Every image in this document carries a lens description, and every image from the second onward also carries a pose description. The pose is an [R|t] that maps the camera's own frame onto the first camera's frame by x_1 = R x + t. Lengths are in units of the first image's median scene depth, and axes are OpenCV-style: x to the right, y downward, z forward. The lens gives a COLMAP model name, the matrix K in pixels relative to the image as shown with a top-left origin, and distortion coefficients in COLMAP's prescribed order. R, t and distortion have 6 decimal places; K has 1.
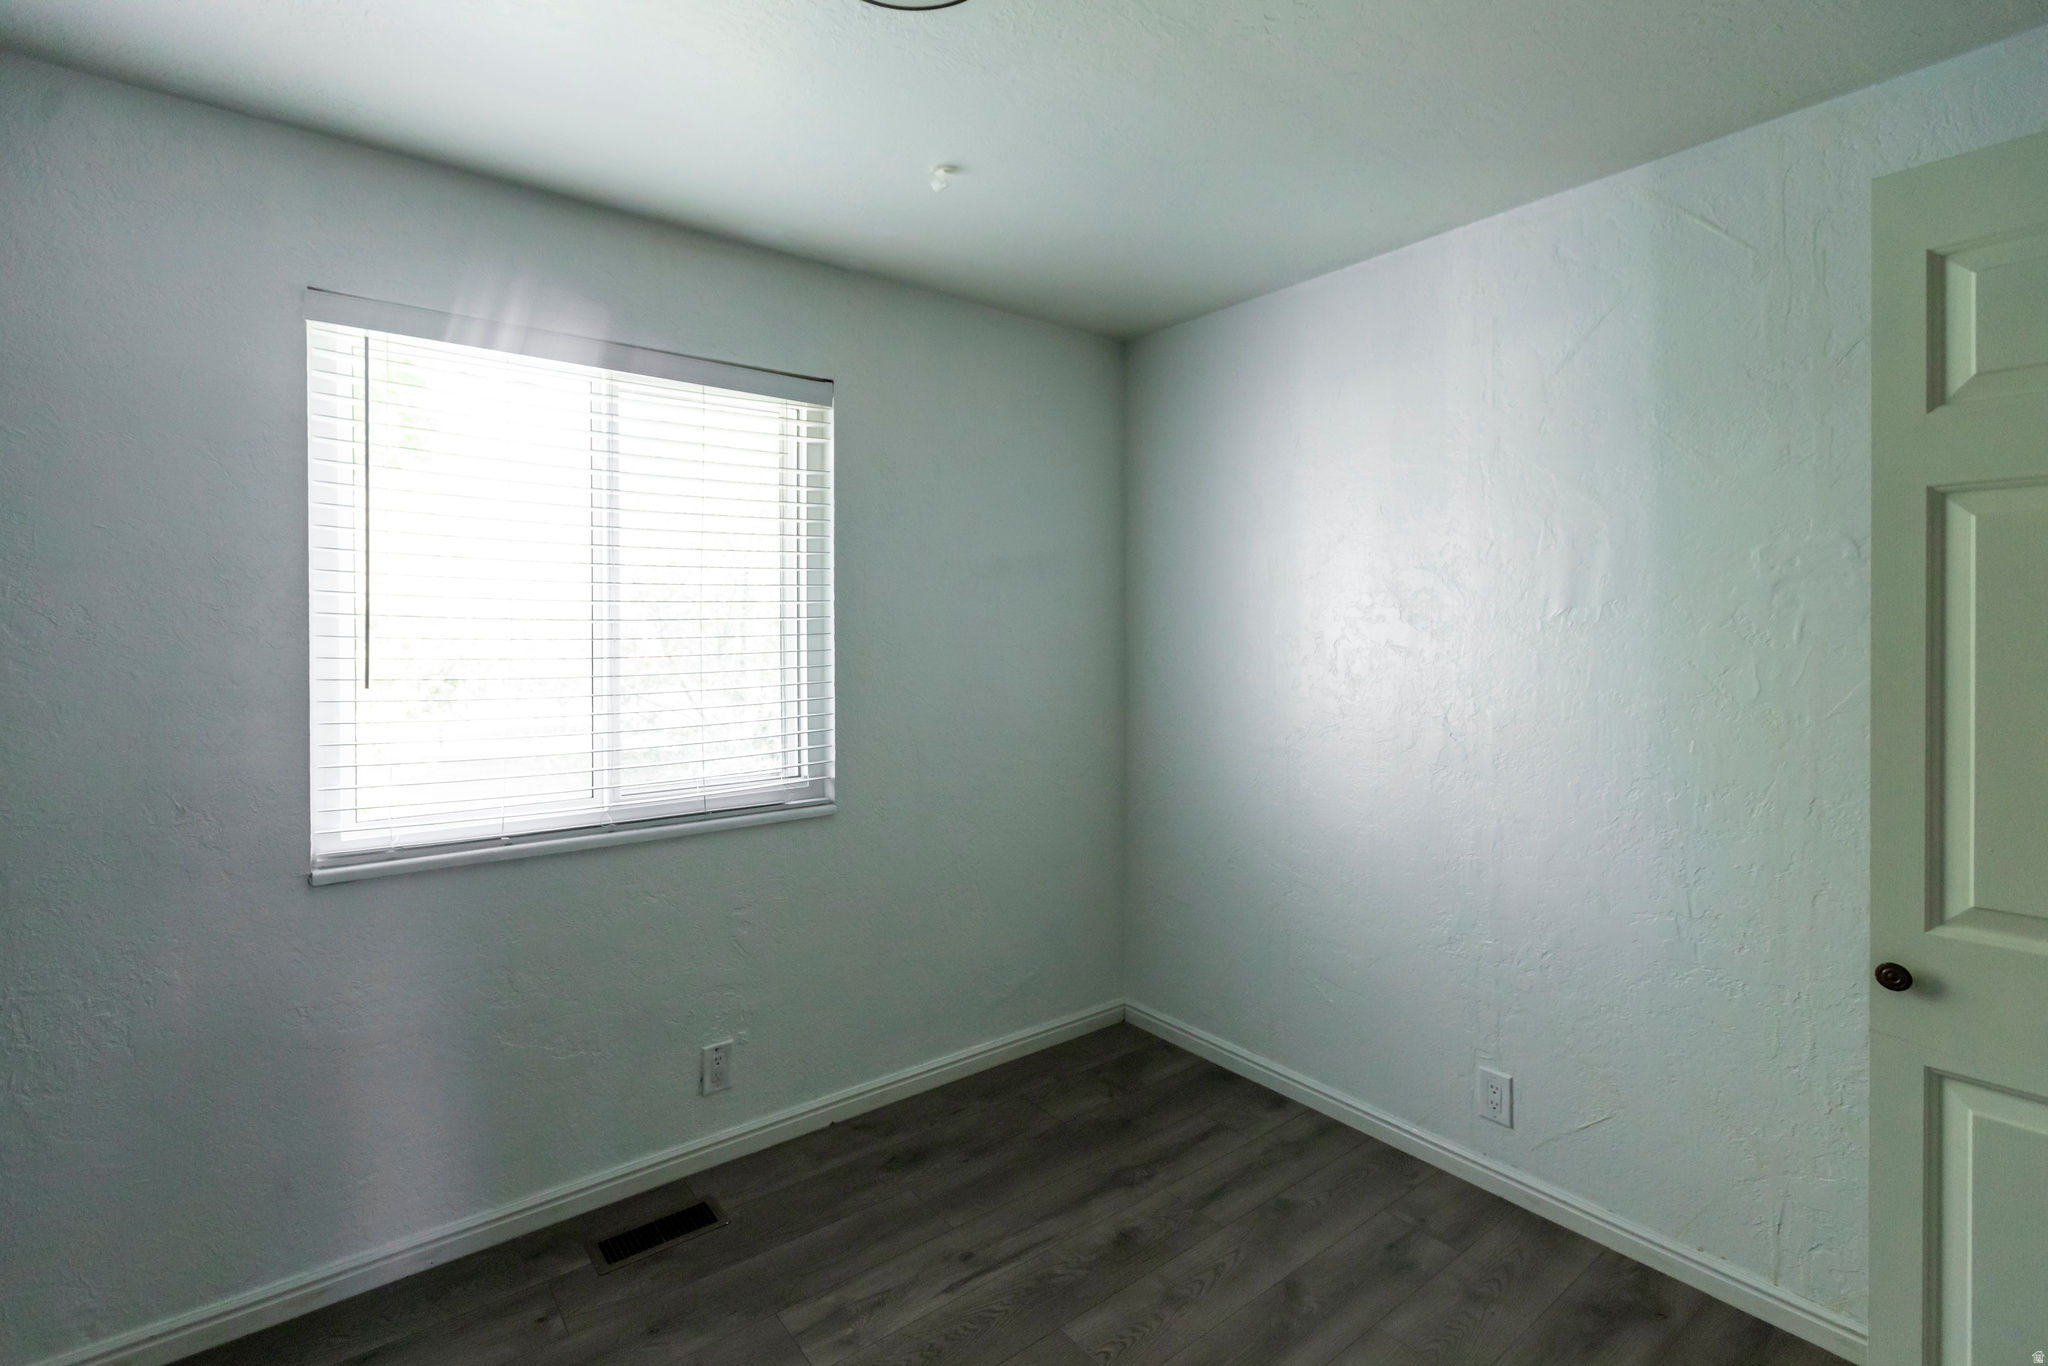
lens RADIAL K [[934.5, 0, 1028.4], [0, 934.5, 629.9], [0, 0, 1]] dist [0.000489, -0.000166]
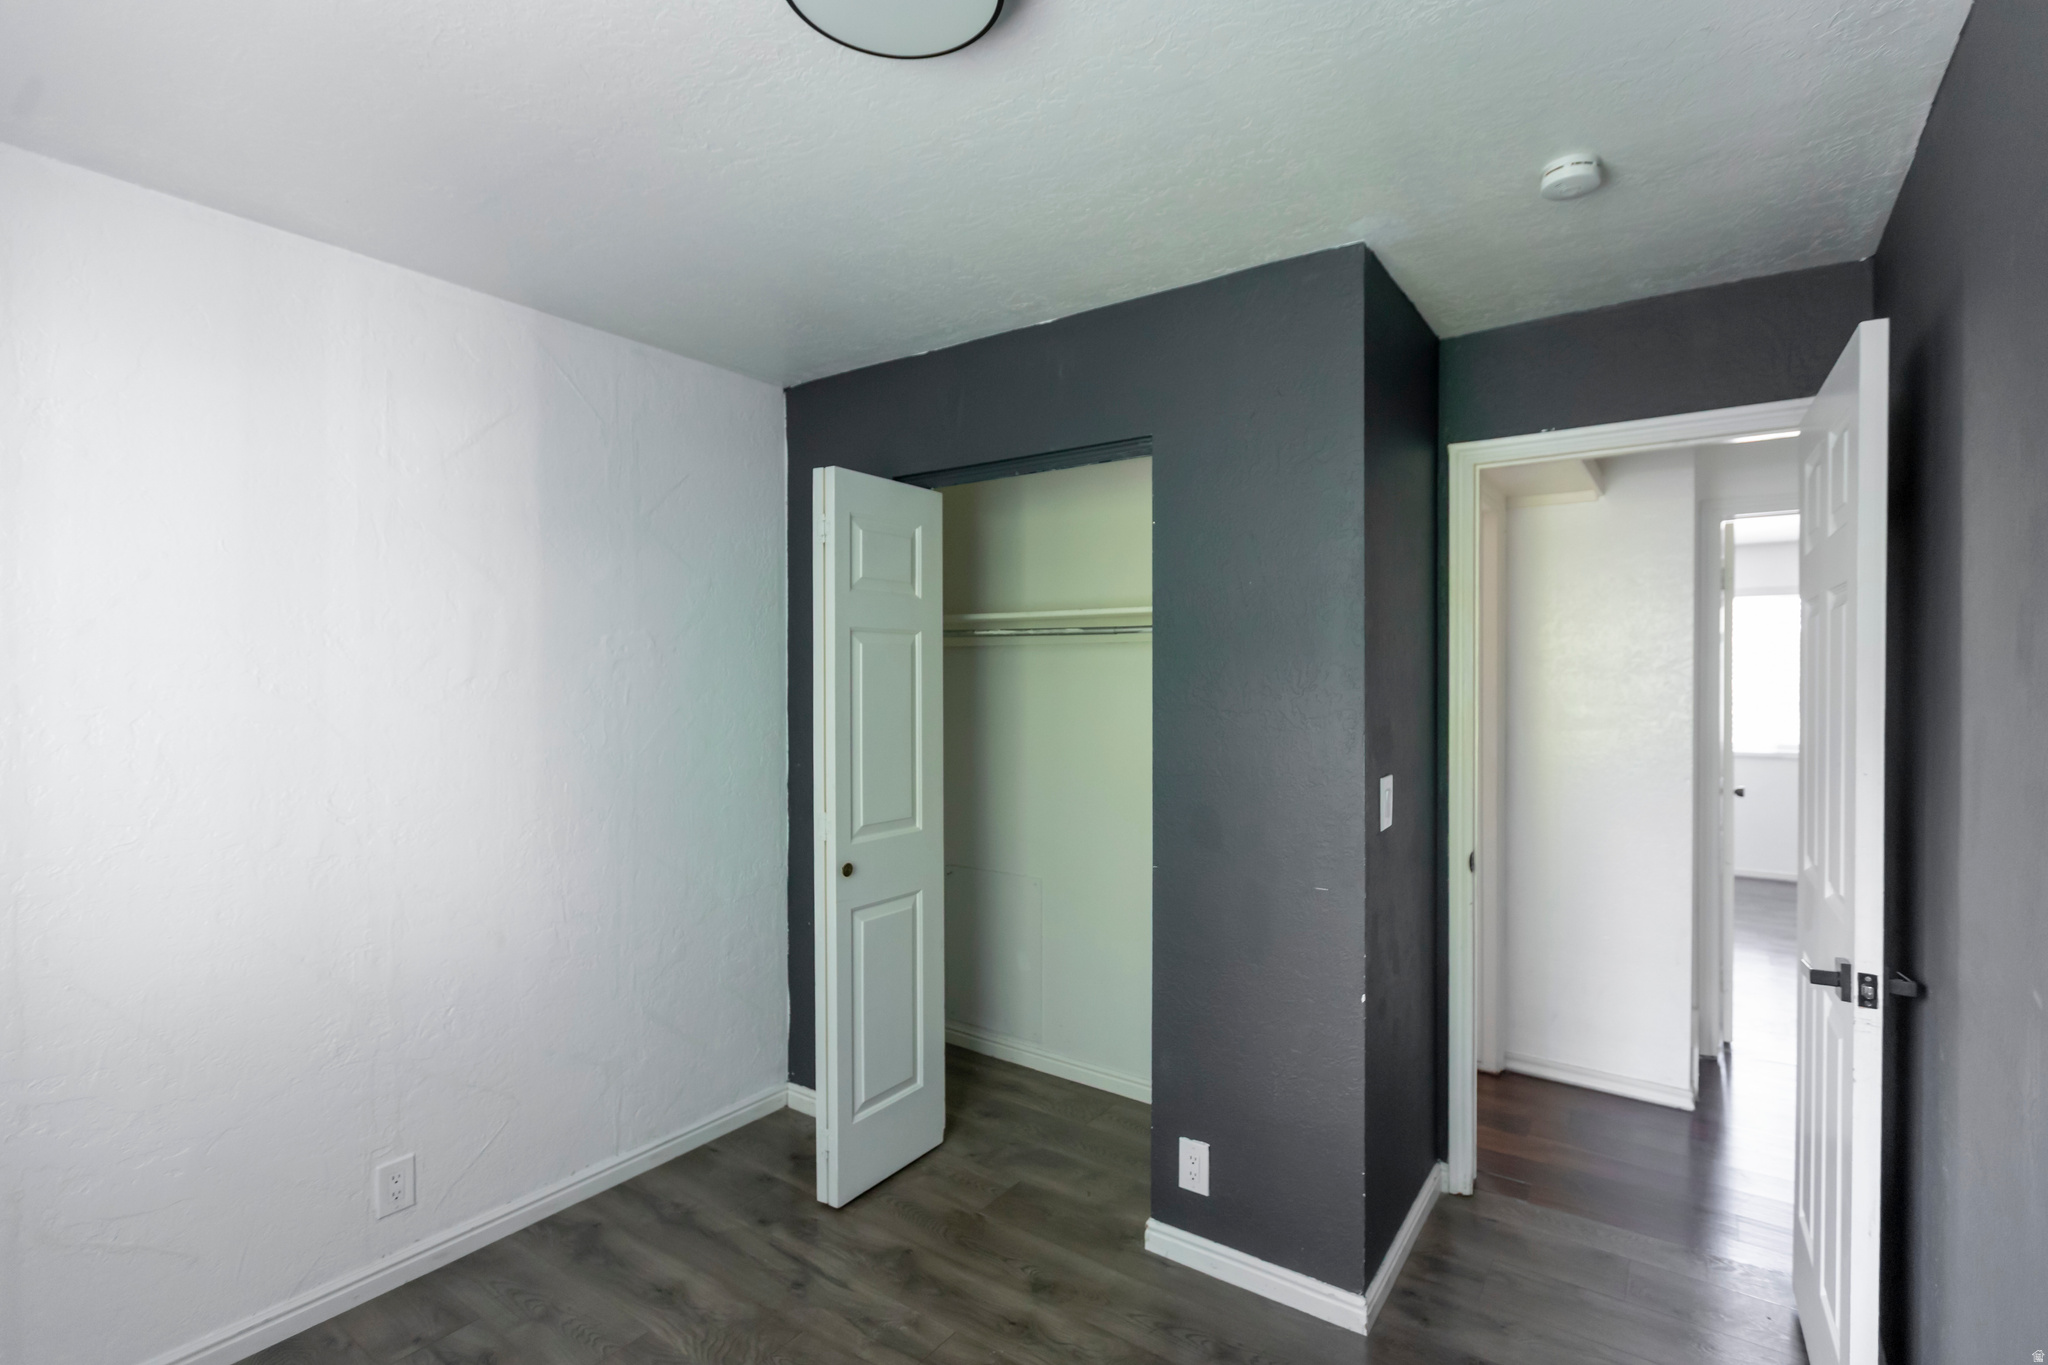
lens RADIAL K [[937.5, 0, 1026.4], [0, 937.5, 689.1], [0, 0, 1]] dist [0.001080, -0.000548]
pose [[-0.273086, -0.010171, 0.961936, -0.682872], [0.001748, 0.999937, 0.011069, -0.023107], [-0.961988, 0.004704, -0.273051, 0.728480]]
